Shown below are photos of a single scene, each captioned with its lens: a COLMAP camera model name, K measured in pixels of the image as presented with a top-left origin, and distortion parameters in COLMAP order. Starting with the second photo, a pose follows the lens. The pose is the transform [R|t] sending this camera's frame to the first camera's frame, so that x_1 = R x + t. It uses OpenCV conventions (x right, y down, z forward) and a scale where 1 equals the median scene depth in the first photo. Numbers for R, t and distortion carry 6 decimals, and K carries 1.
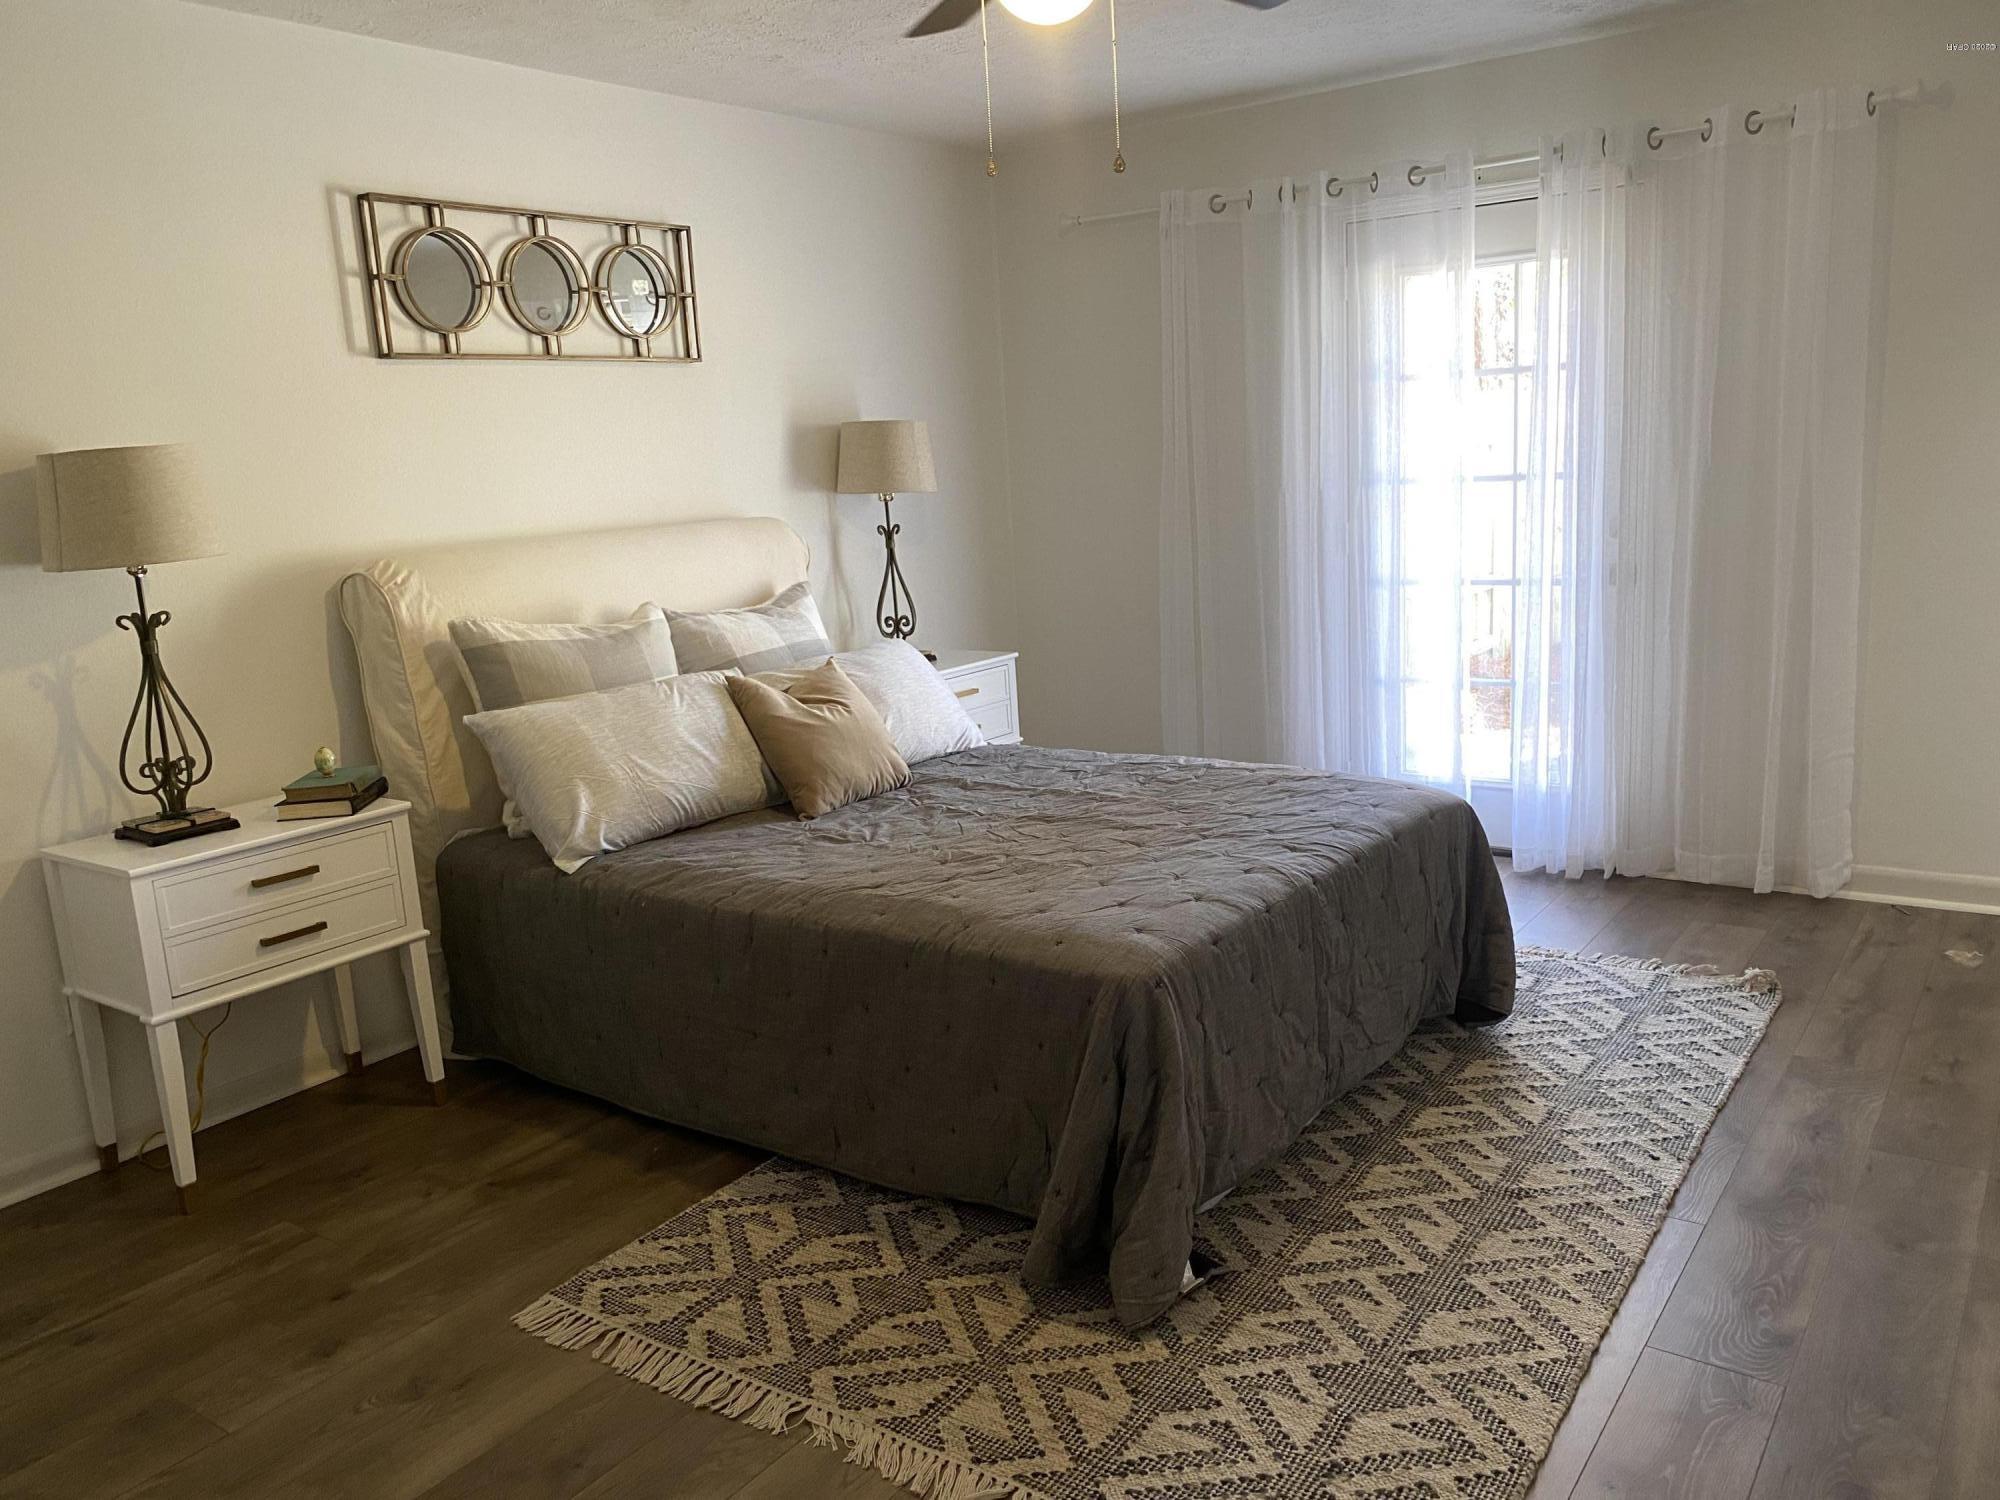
lens RADIAL K [[1652.6, 0, 1002.8], [0, 1652.6, 712.2], [0, 0, 1]] dist [-0.001140, -0.004586]
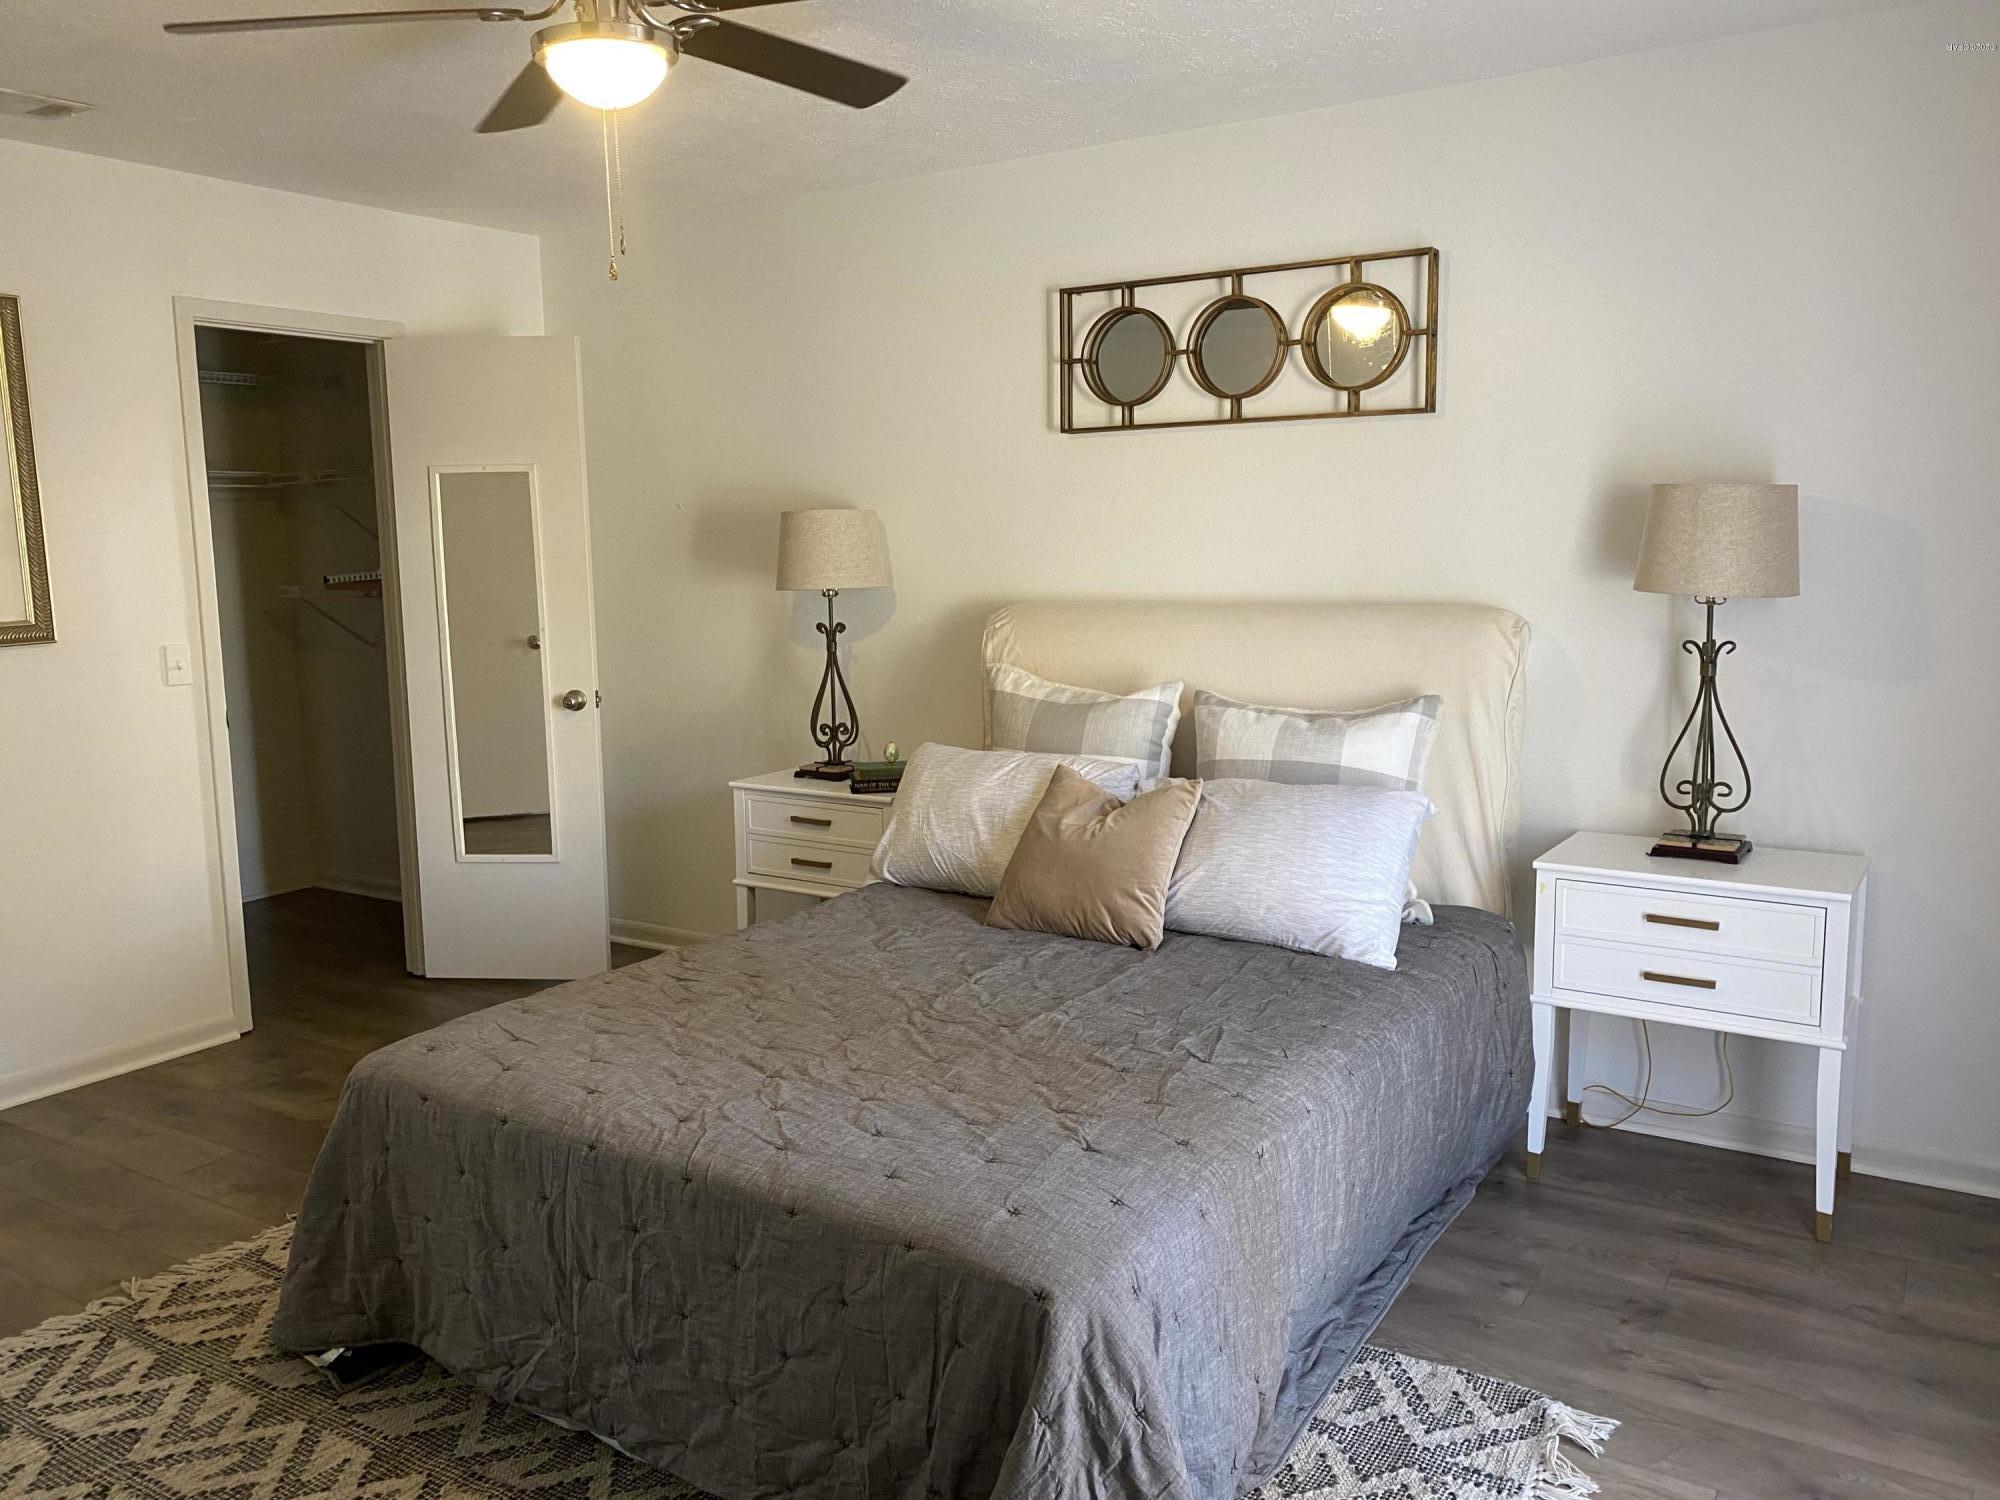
lens RADIAL K [[1488.9, 0, 1000.0], [0, 1488.9, 750.0], [0, 0, 1]] dist [-0.001632, -0.027911]
pose [[0.046567, 0.201290, -0.978424, 0.683017], [-0.145760, 0.970372, 0.192696, -0.193667], [0.988223, 0.133642, 0.074527, 0.910263]]
